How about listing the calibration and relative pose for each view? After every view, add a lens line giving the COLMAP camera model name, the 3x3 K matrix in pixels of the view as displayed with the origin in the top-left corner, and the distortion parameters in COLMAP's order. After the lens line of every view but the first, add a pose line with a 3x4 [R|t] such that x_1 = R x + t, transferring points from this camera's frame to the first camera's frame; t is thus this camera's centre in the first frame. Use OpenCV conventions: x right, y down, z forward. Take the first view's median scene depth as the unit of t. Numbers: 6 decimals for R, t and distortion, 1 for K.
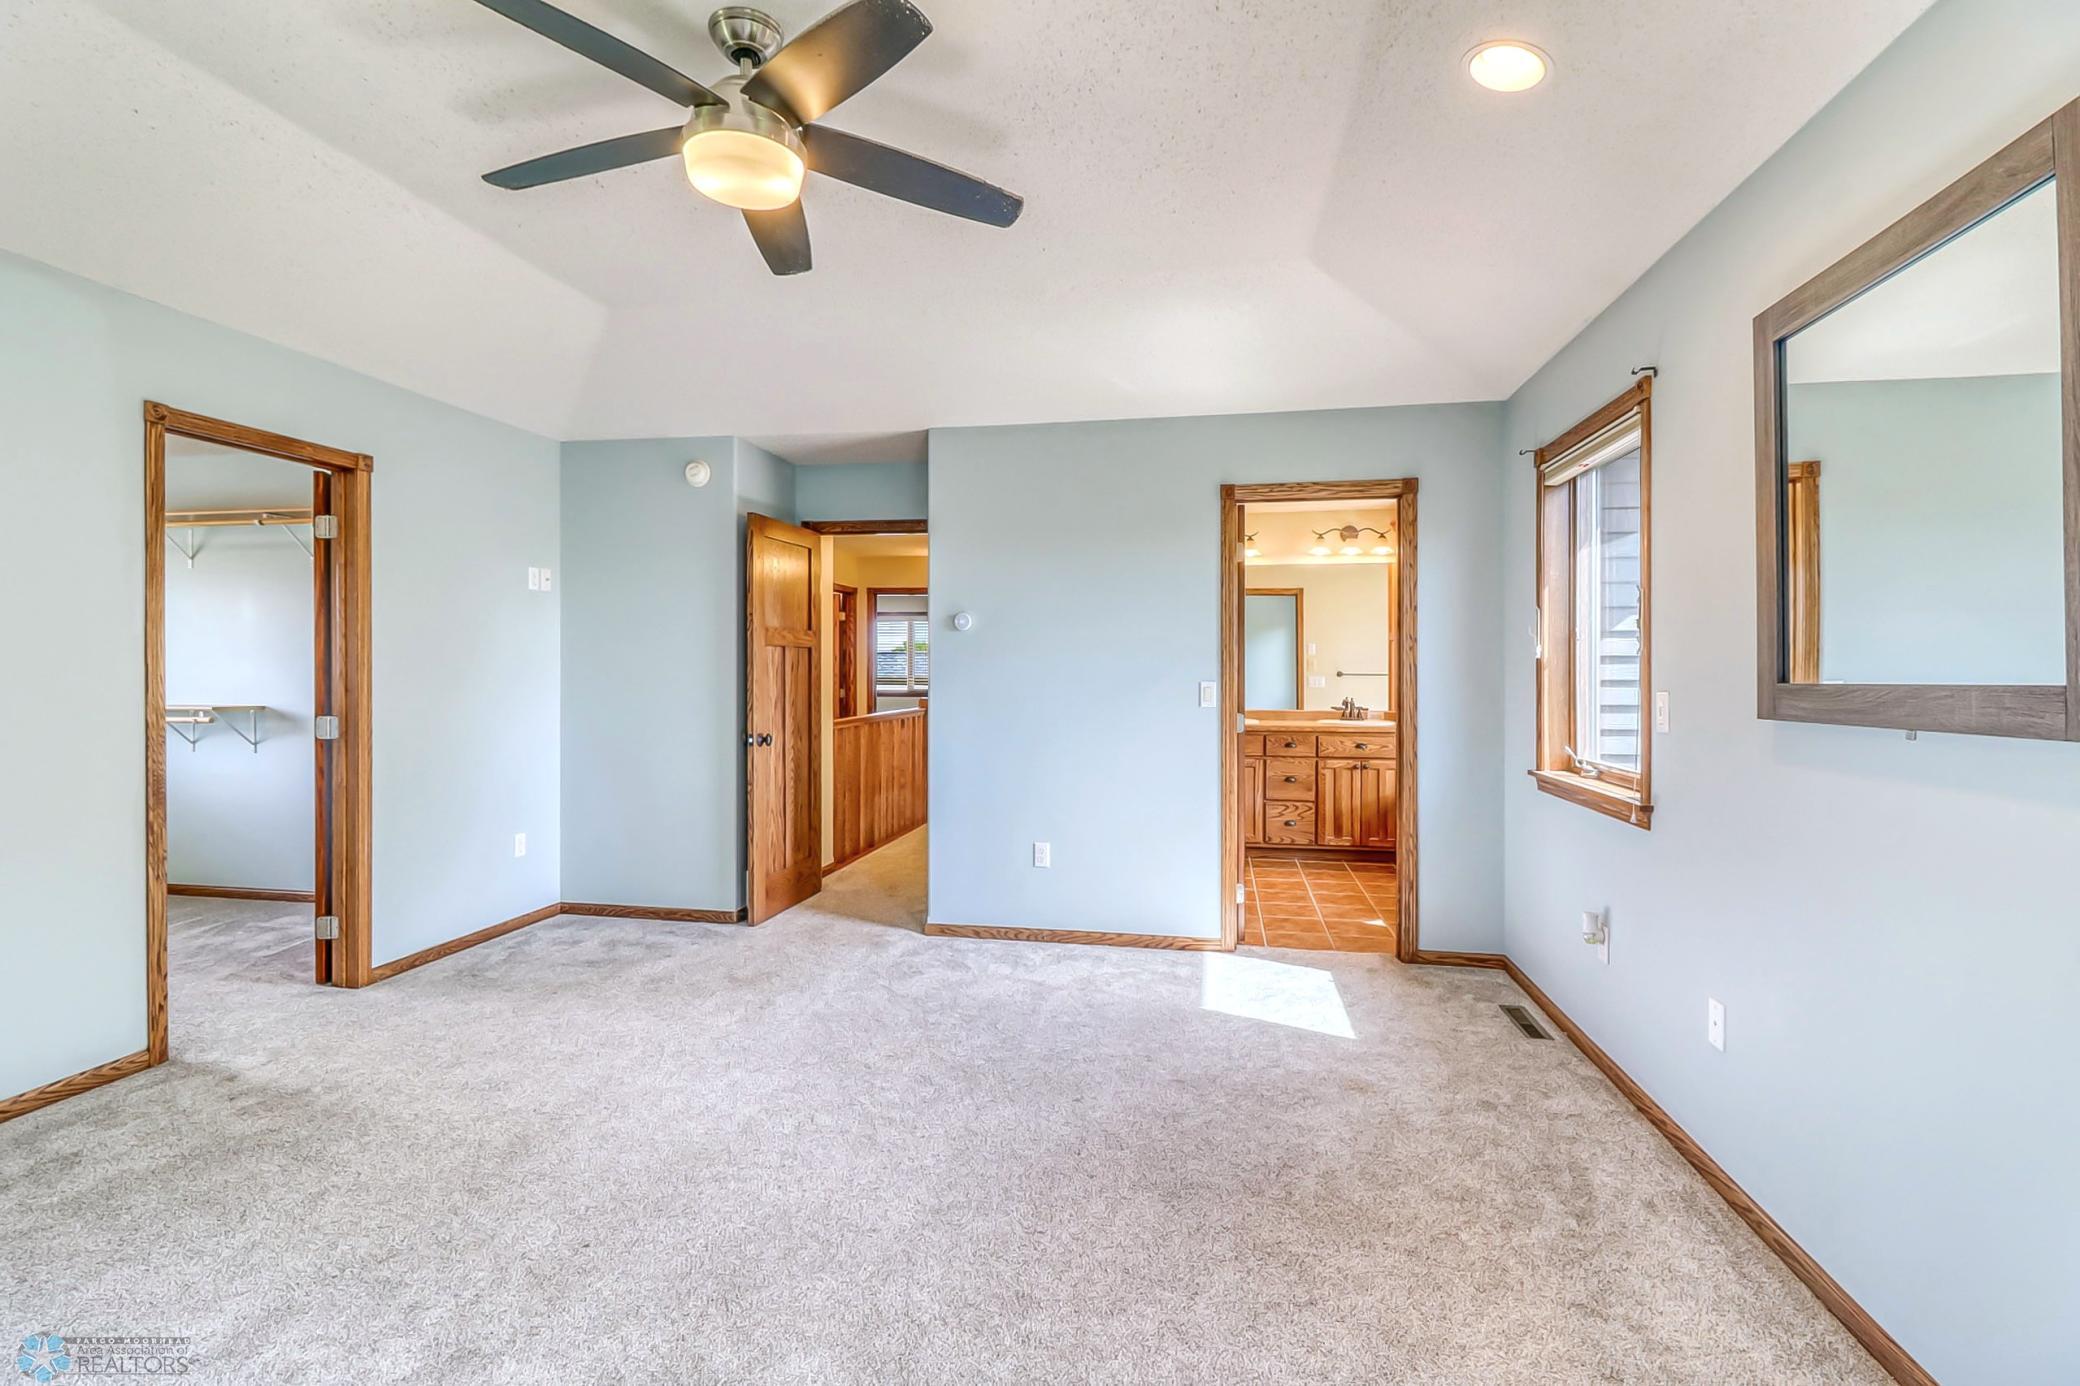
lens RADIAL K [[984.4, 0, 1039.5], [0, 984.4, 681.7], [0, 0, 1]] dist [0.000296, -0.000126]
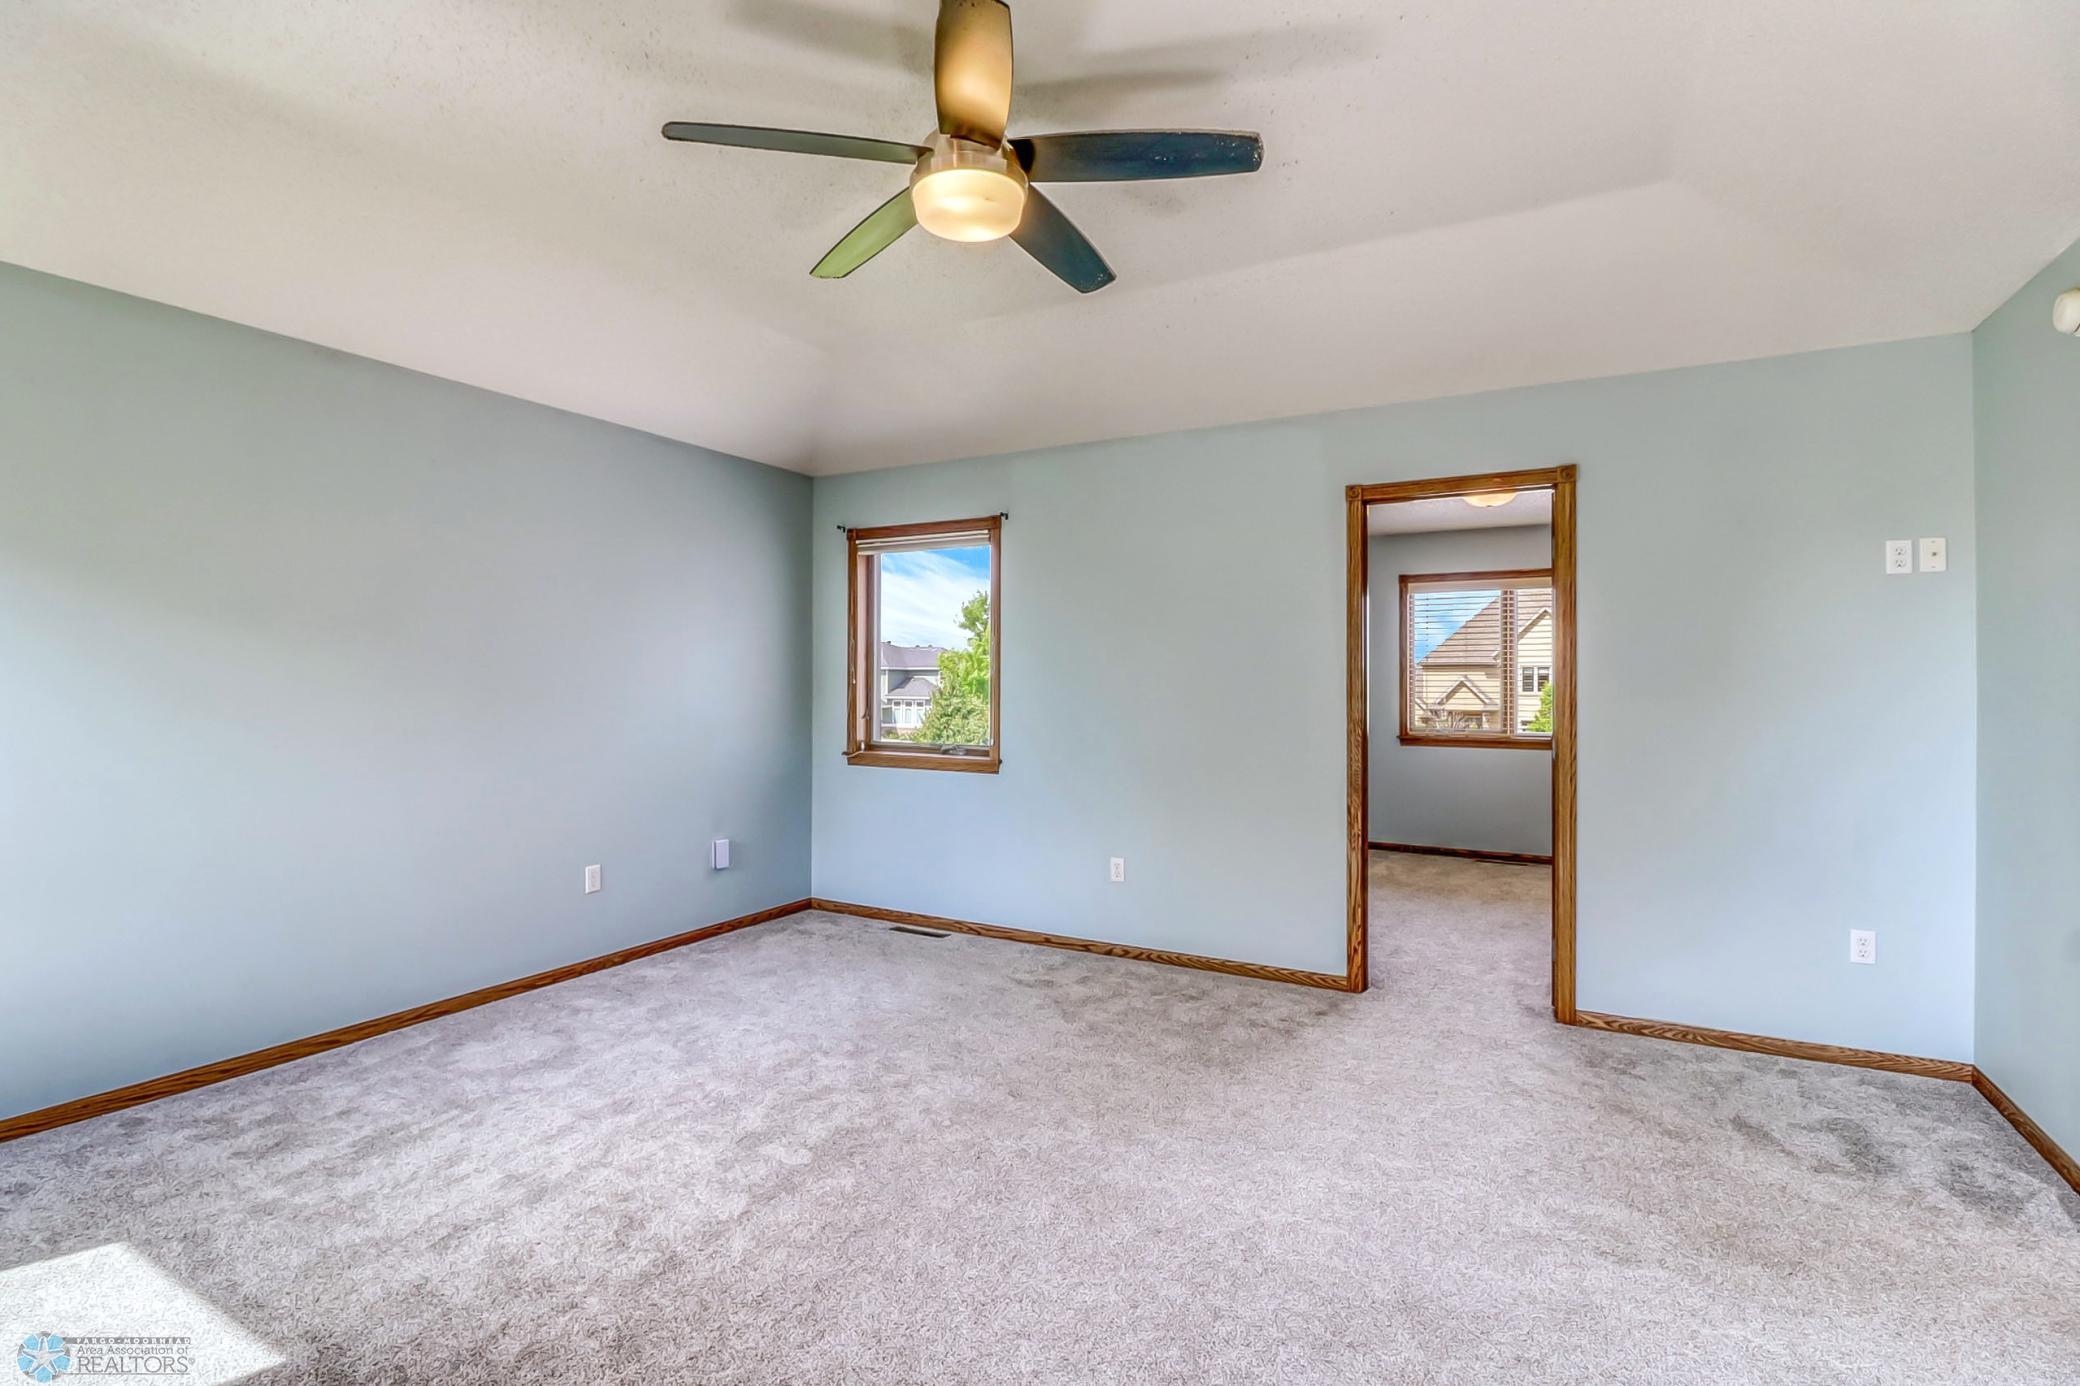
lens RADIAL K [[984.4, 0, 1039.5], [0, 984.4, 681.7], [0, 0, 1]] dist [0.000296, -0.000126]
pose [[-0.328537, -0.001755, -0.944489, 0.336290], [-0.017523, 0.999837, 0.004238, -0.013336], [0.944328, 0.017942, -0.328514, 0.728245]]
